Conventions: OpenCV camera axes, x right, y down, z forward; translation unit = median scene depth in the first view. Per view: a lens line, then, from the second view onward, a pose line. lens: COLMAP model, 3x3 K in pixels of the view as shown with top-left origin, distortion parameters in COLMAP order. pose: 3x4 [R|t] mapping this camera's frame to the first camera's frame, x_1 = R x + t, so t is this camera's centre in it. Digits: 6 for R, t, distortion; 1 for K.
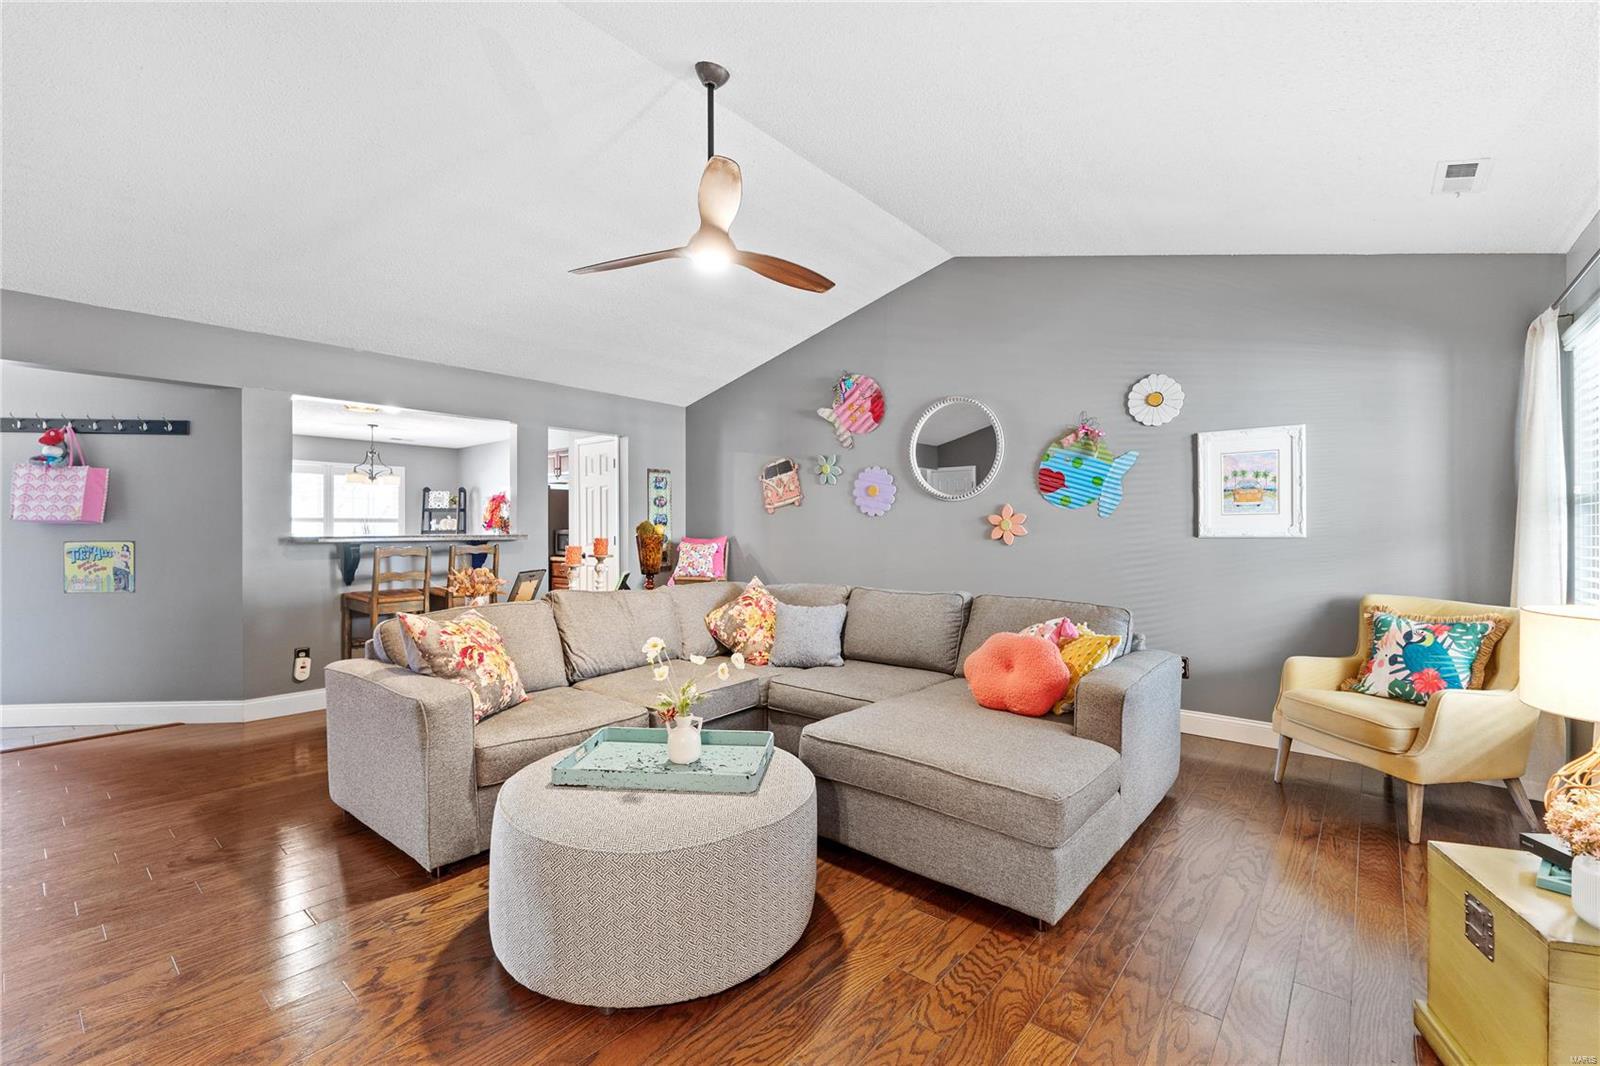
lens RADIAL K [[696.5, 0, 800.4], [0, 696.5, 535.8], [0, 0, 1]] dist [-0.002341, -0.000241]
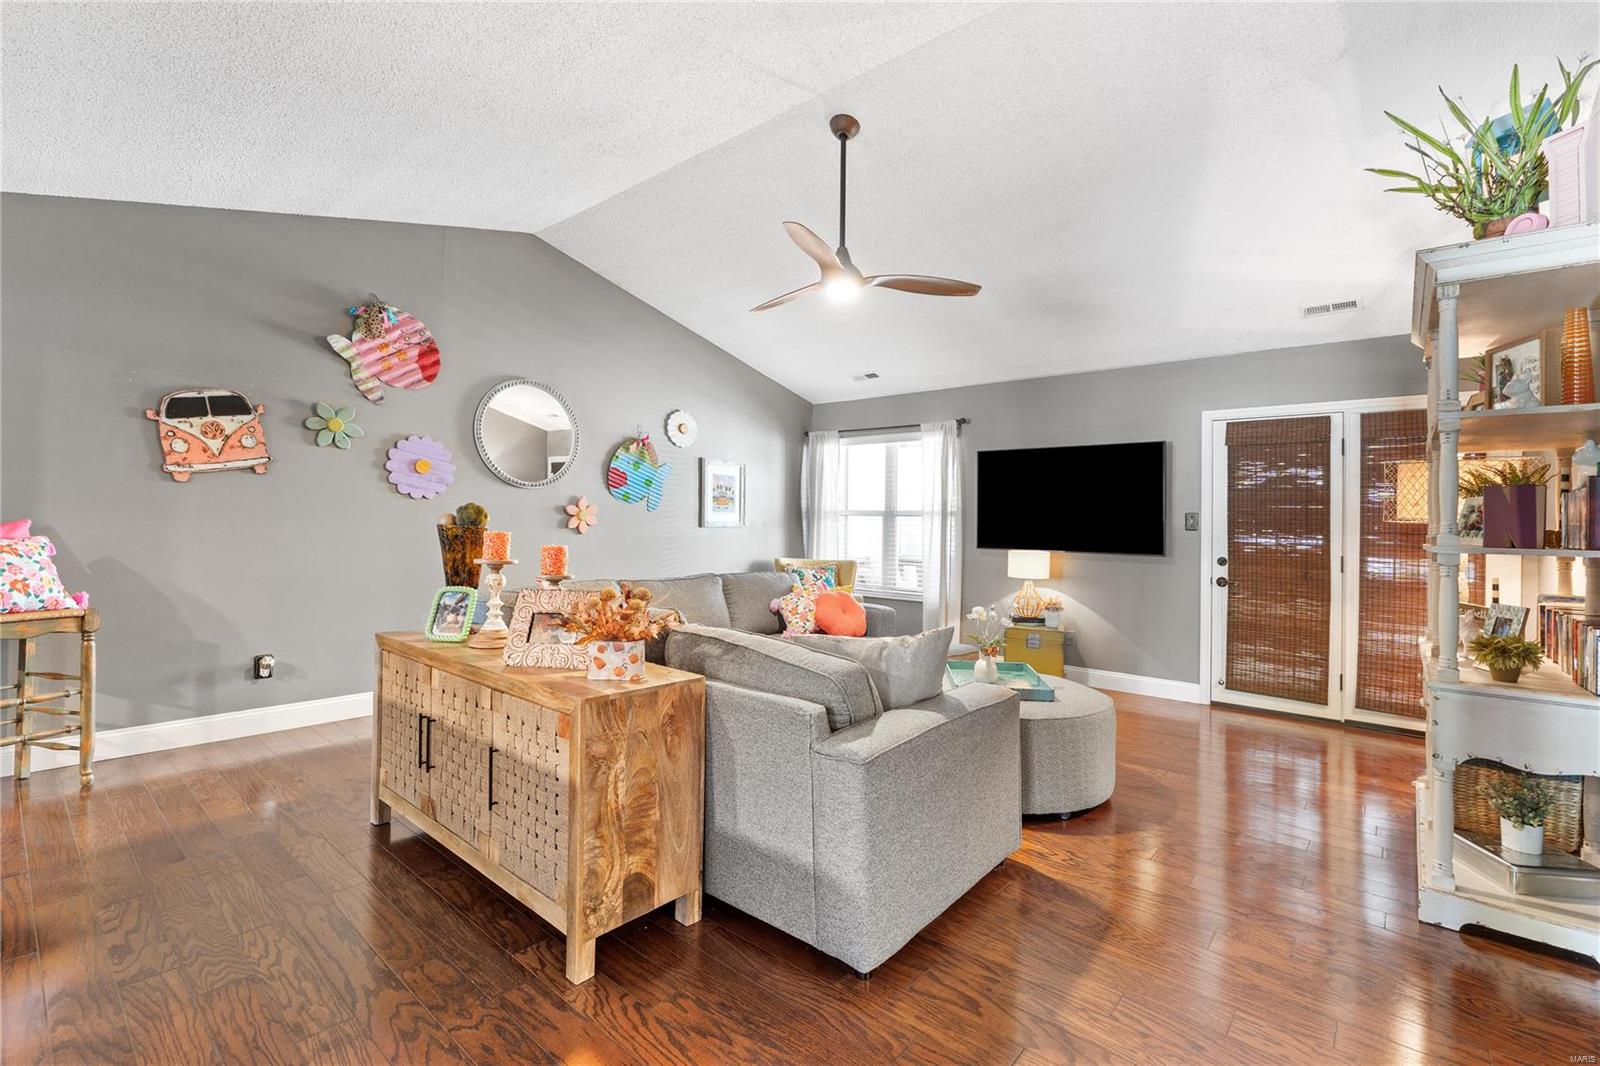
lens RADIAL K [[706.5, 0, 812.5], [0, 706.5, 519.3], [0, 0, 1]] dist [-0.002211, -0.000488]
pose [[-0.008905, 0.009540, 0.999915, -0.659022], [-0.010788, 0.999895, -0.009636, -0.002202], [-0.999902, -0.010873, -0.008801, 0.542360]]
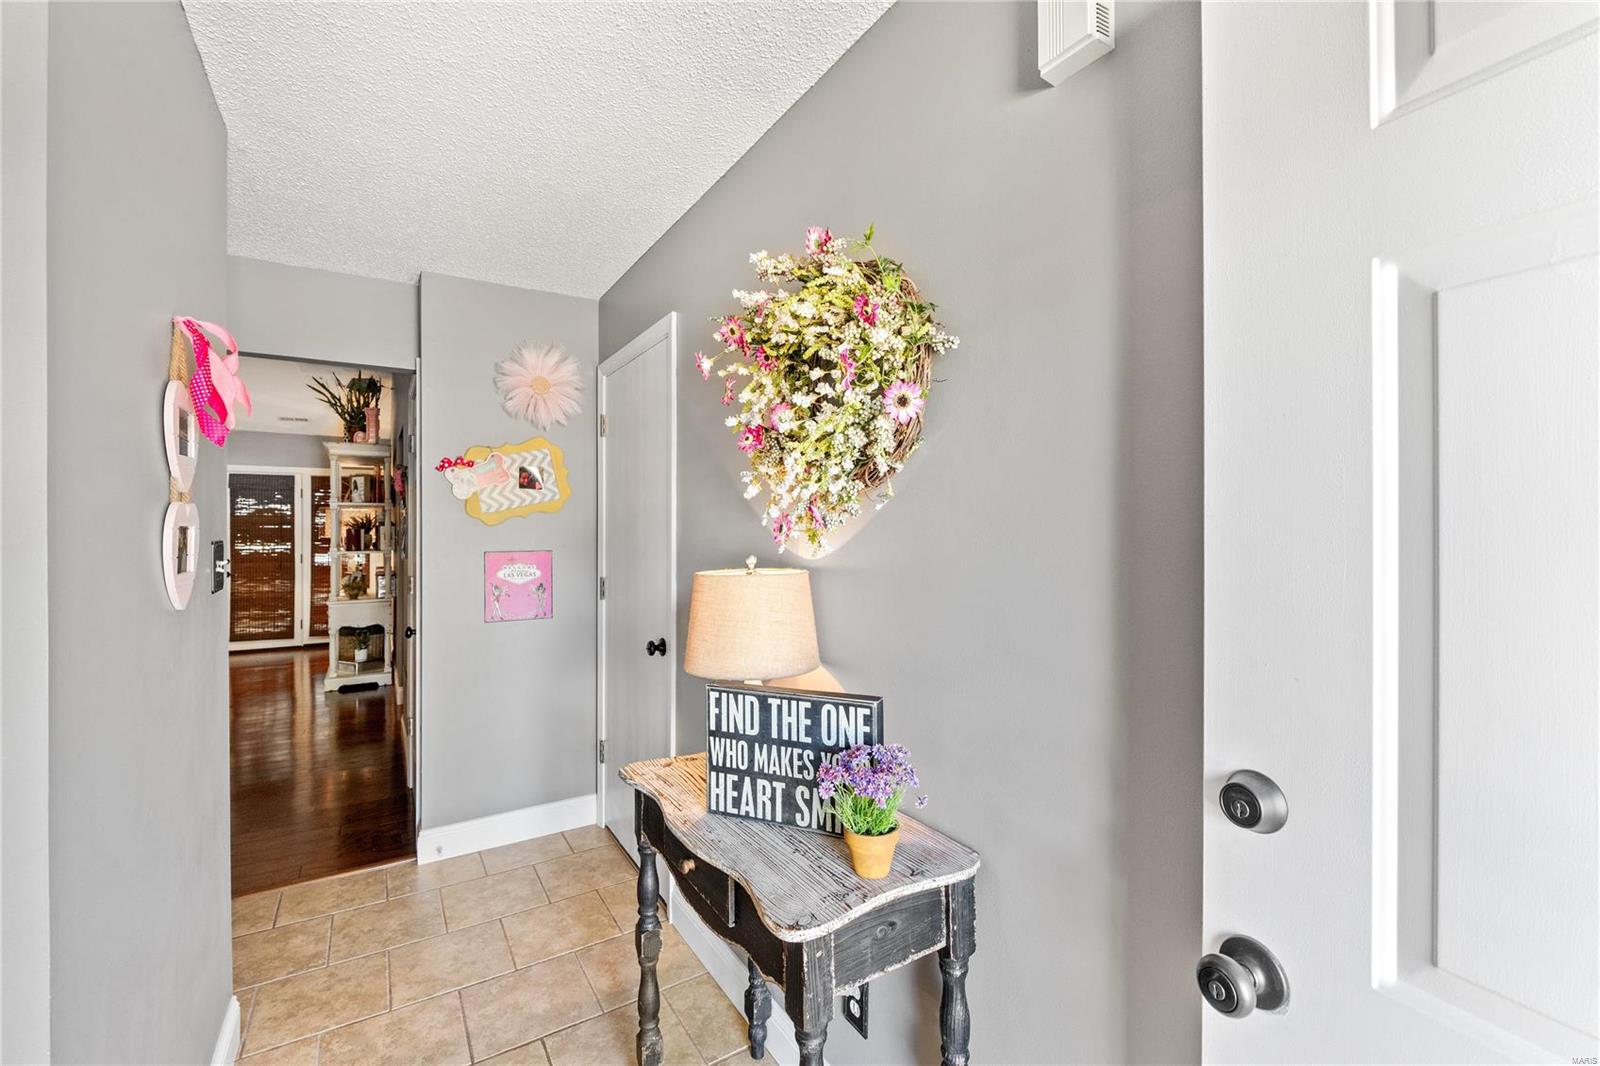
lens RADIAL K [[687.5, 0, 802.0], [0, 687.5, 537.2], [0, 0, 1]] dist [-0.004396, -0.000096]
pose [[-0.952691, 0.000418, 0.303939, -1.231569], [0.002391, 0.999978, 0.006121, -0.014950], [-0.303930, 0.006558, -0.952672, 0.935900]]
